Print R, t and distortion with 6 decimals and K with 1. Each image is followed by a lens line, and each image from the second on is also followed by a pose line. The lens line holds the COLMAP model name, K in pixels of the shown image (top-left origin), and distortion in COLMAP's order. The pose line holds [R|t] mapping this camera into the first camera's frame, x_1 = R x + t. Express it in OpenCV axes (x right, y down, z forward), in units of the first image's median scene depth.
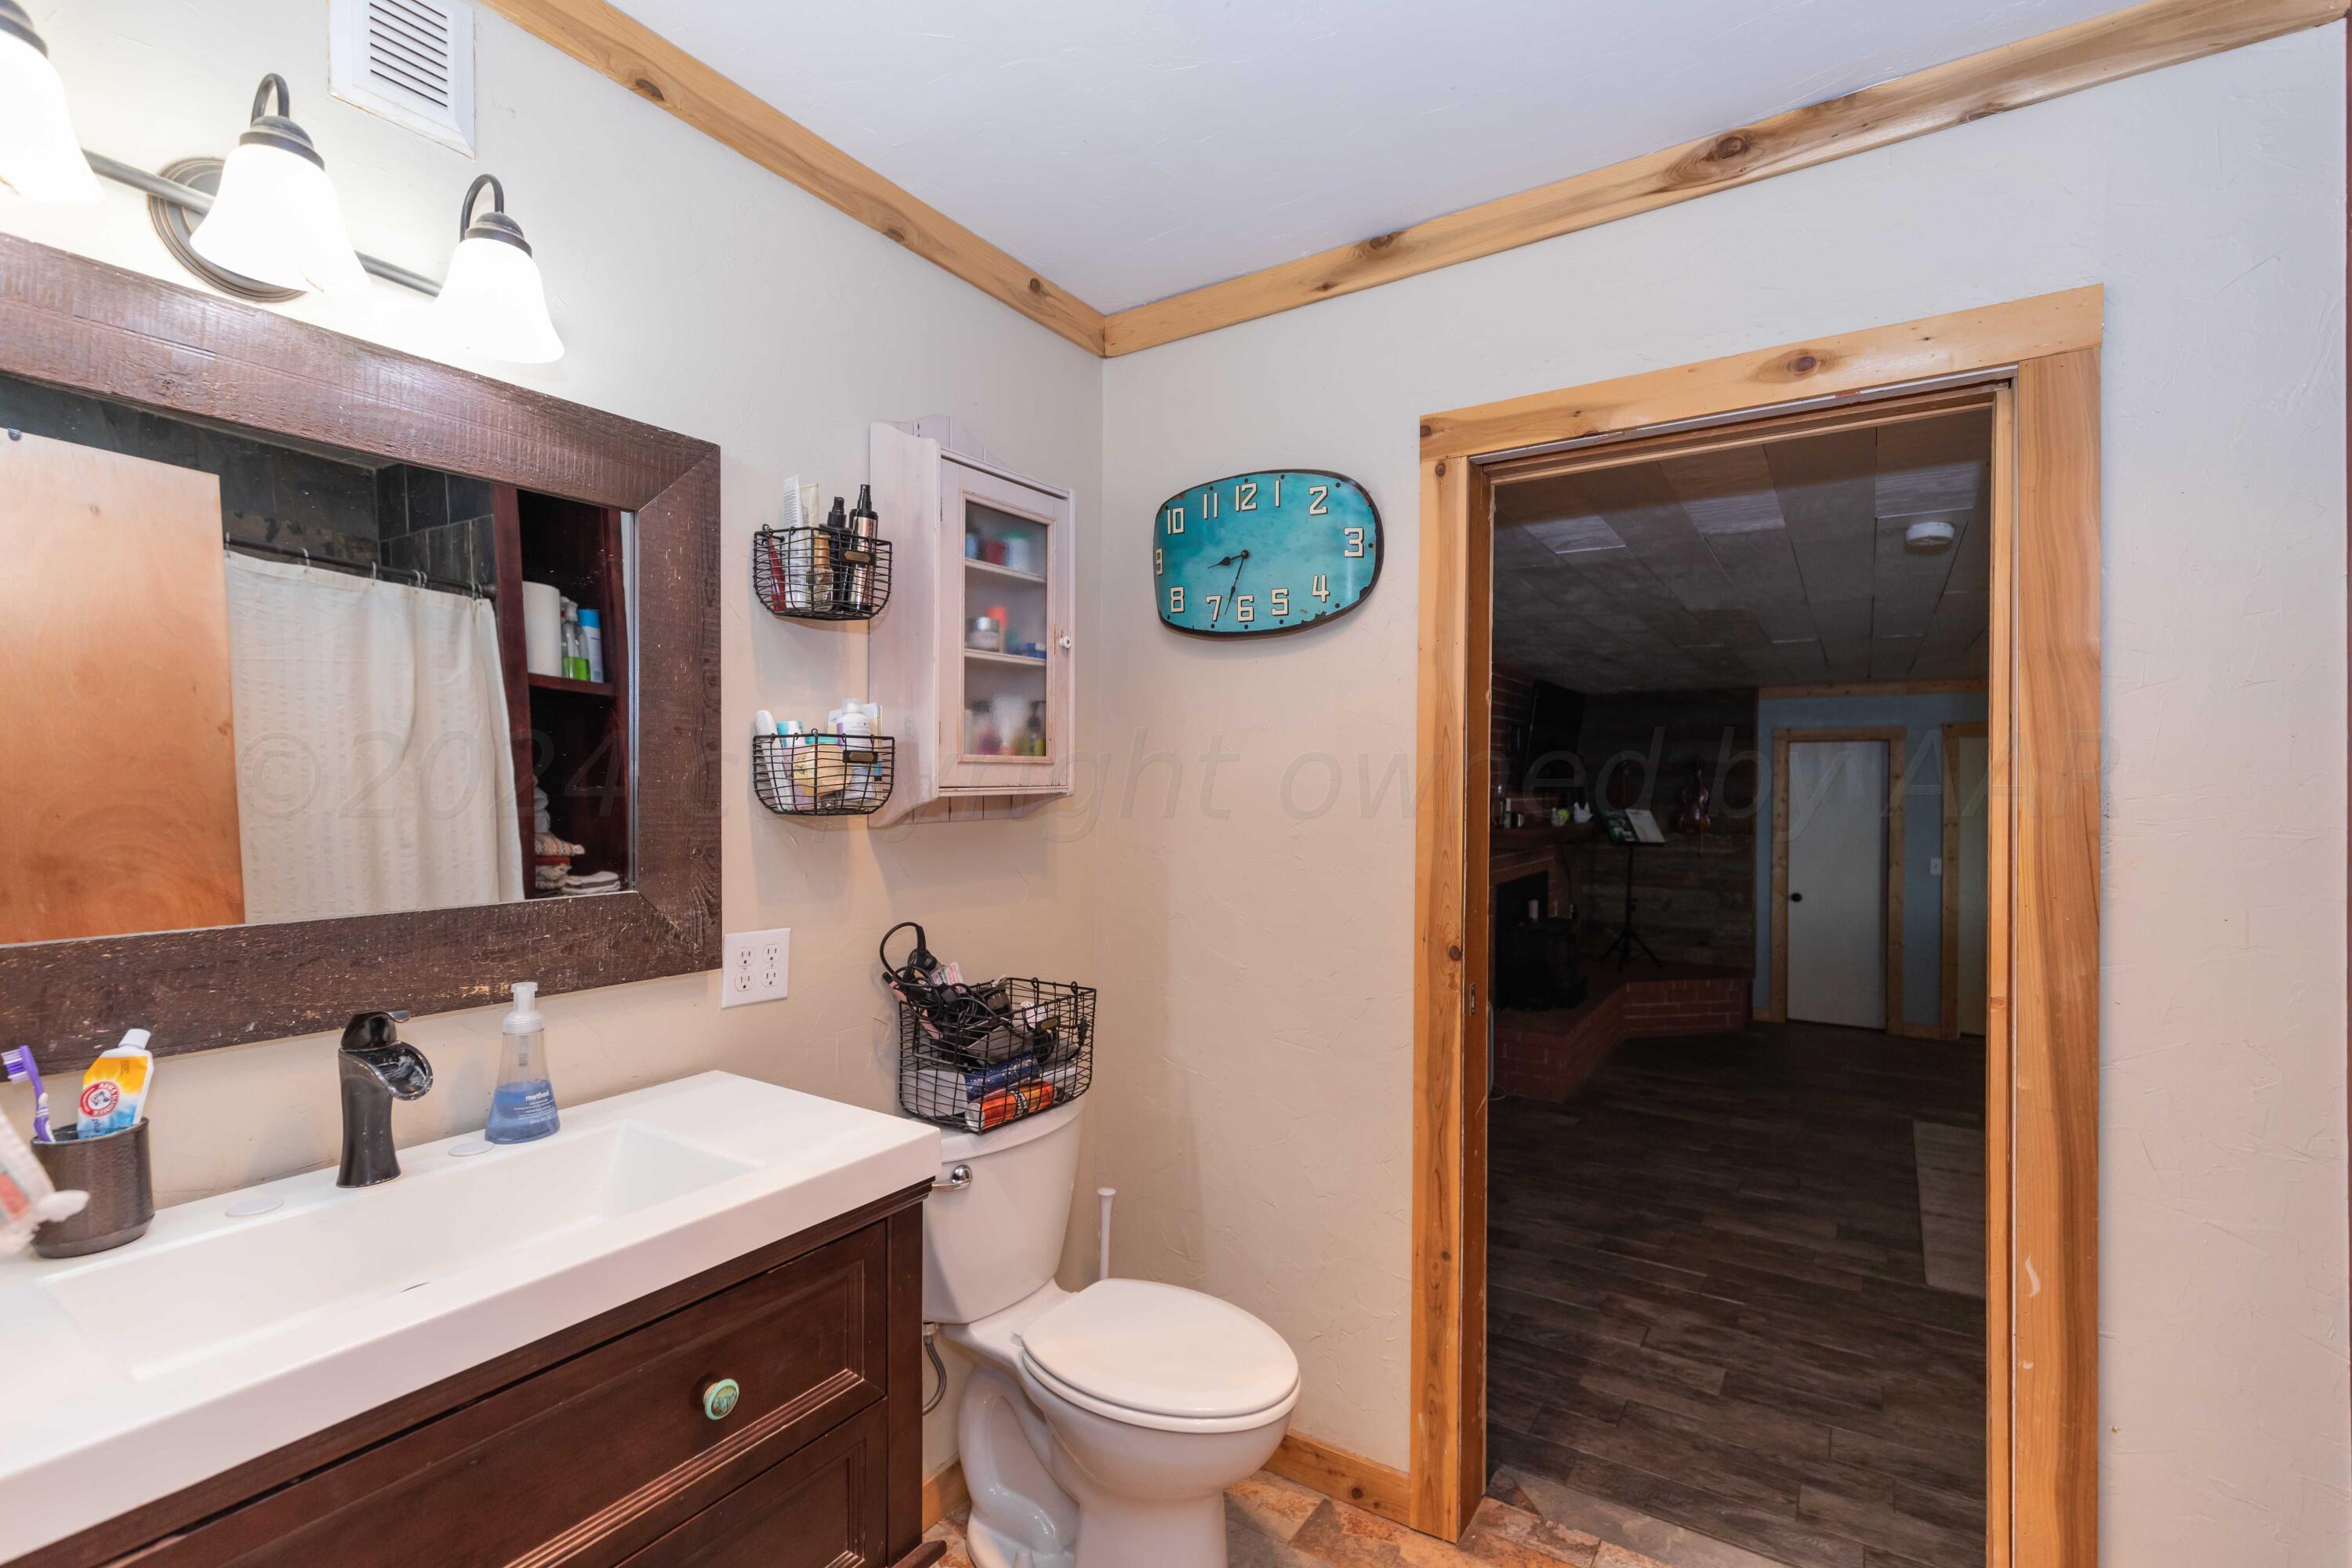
lens RADIAL K [[1069.6, 0, 1178.3], [0, 1069.6, 766.4], [0, 0, 1]] dist [0.001272, 0.000156]
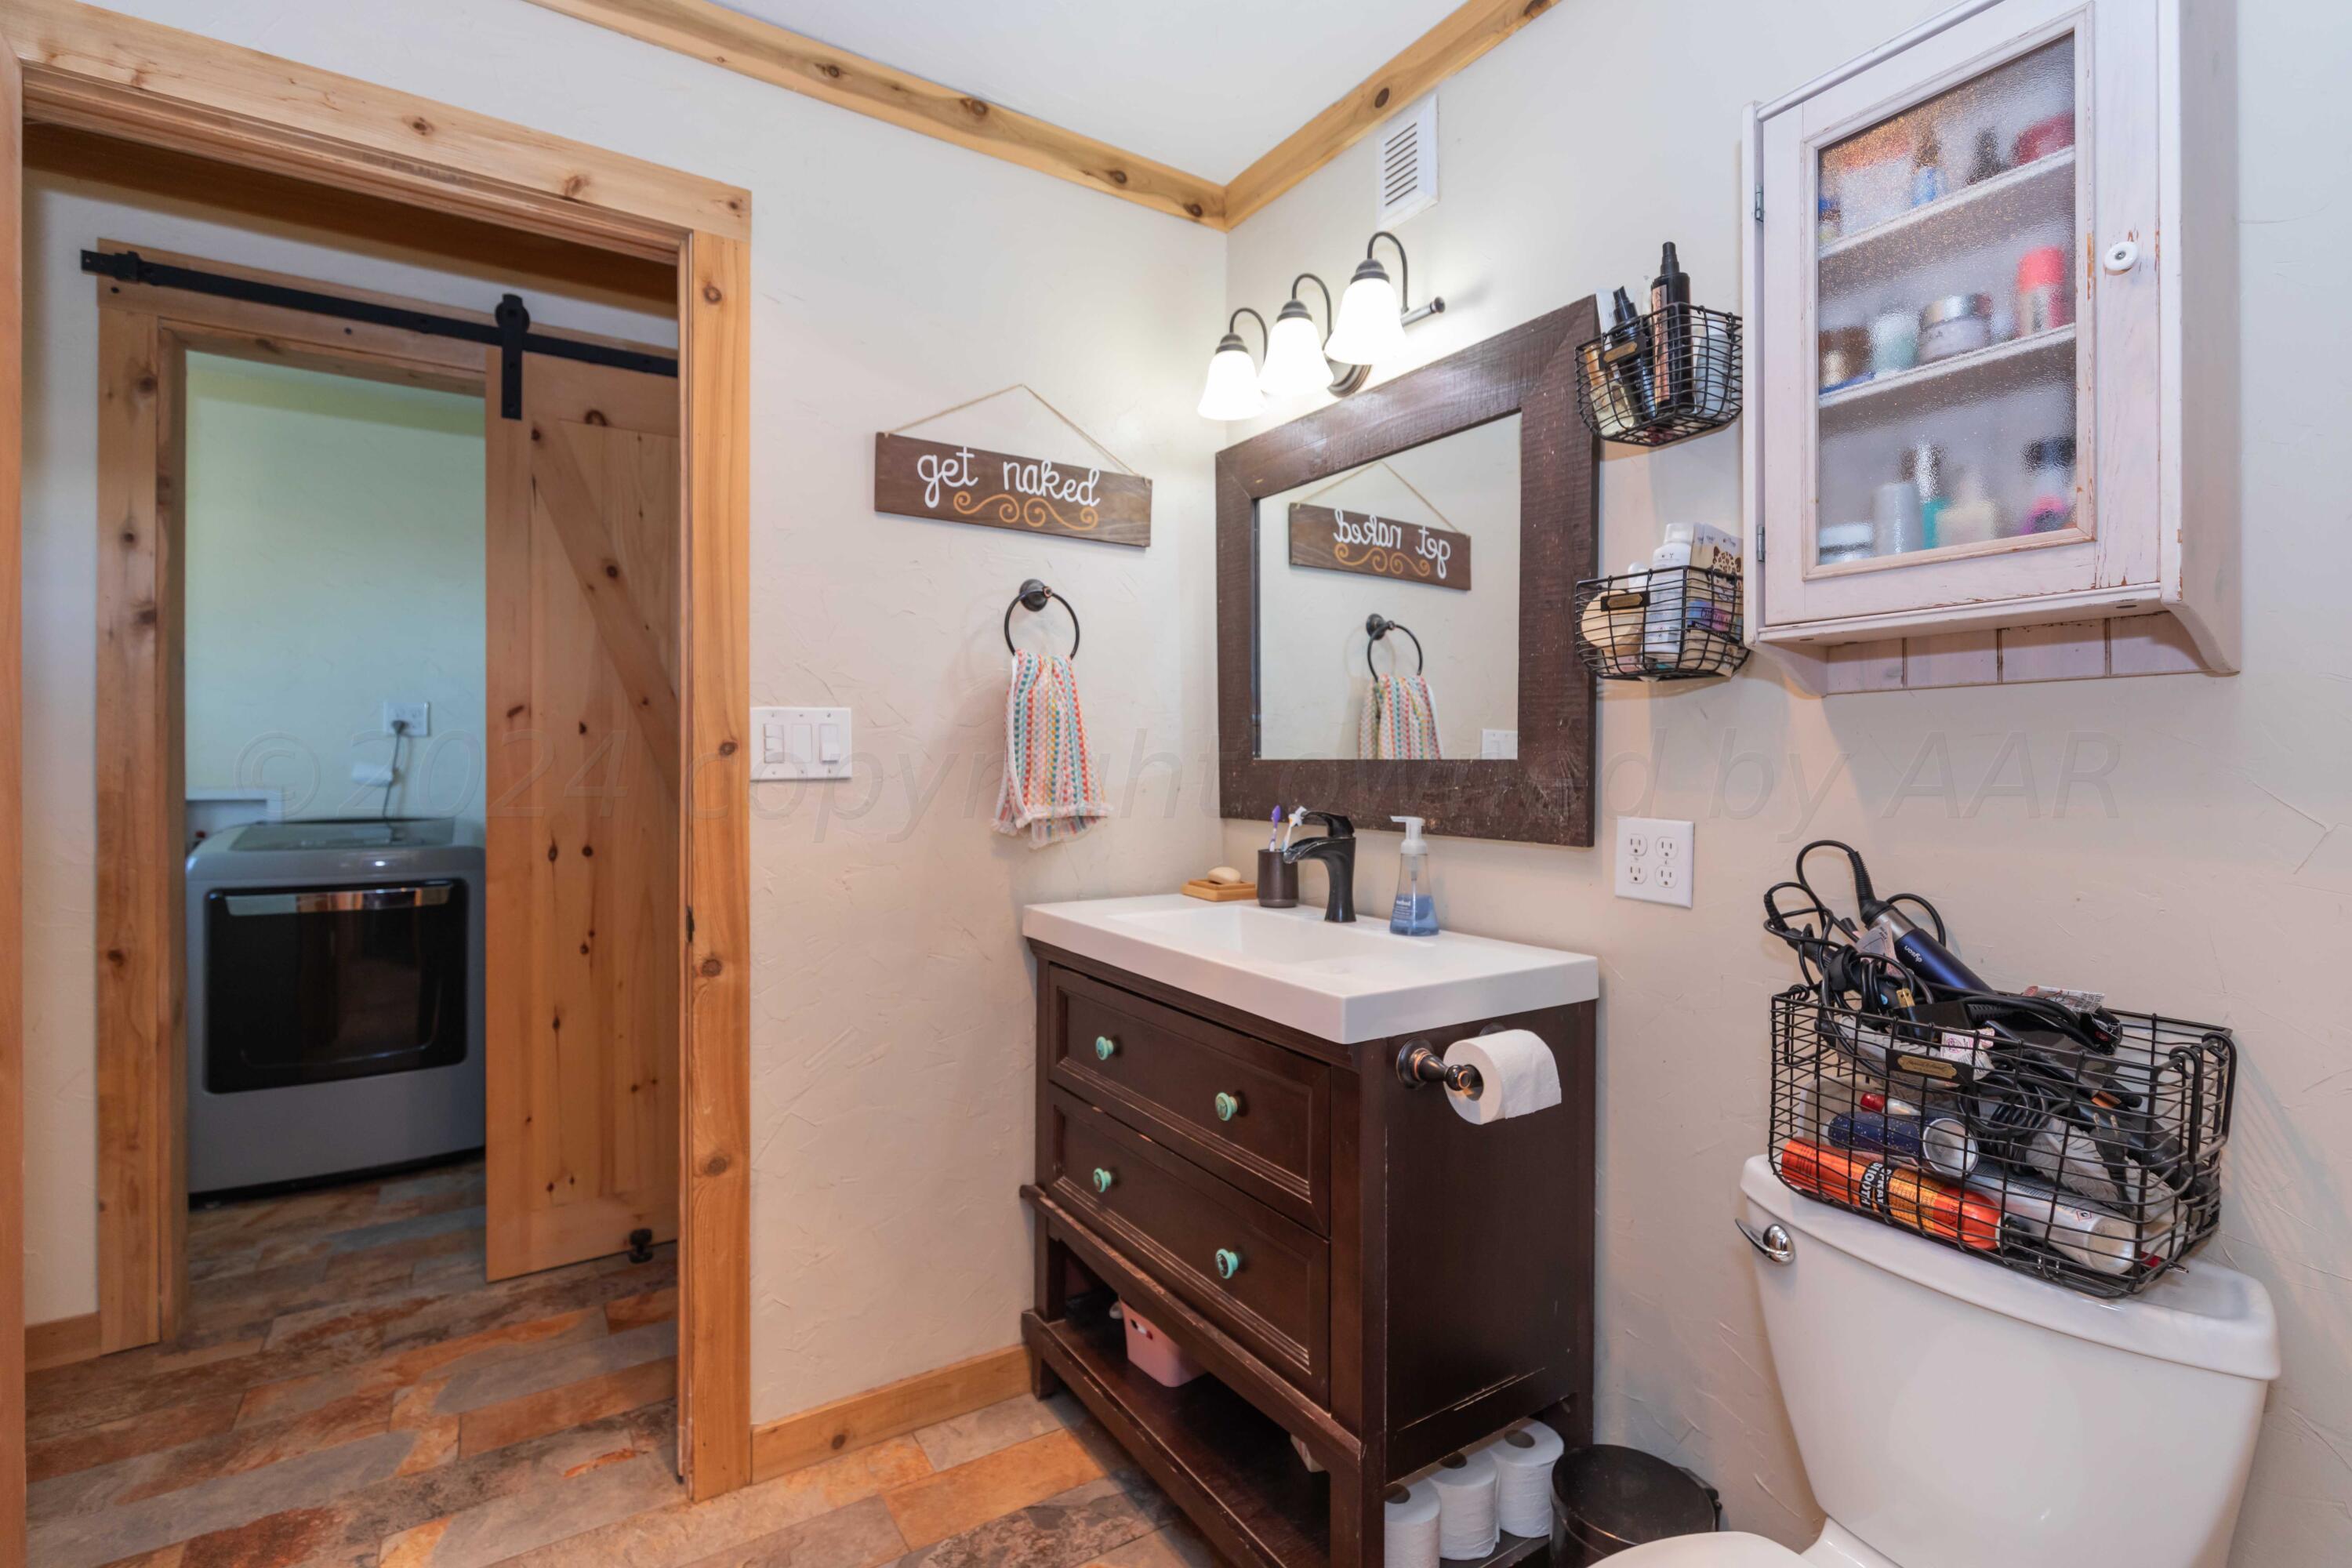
lens RADIAL K [[1069.6, 0, 1178.3], [0, 1069.6, 766.4], [0, 0, 1]] dist [0.001272, 0.000156]
pose [[-0.407482, -0.004520, -0.913202, 0.593292], [-0.001488, 0.999990, -0.004285, 0.124222], [0.913212, -0.000387, -0.407485, 1.078349]]
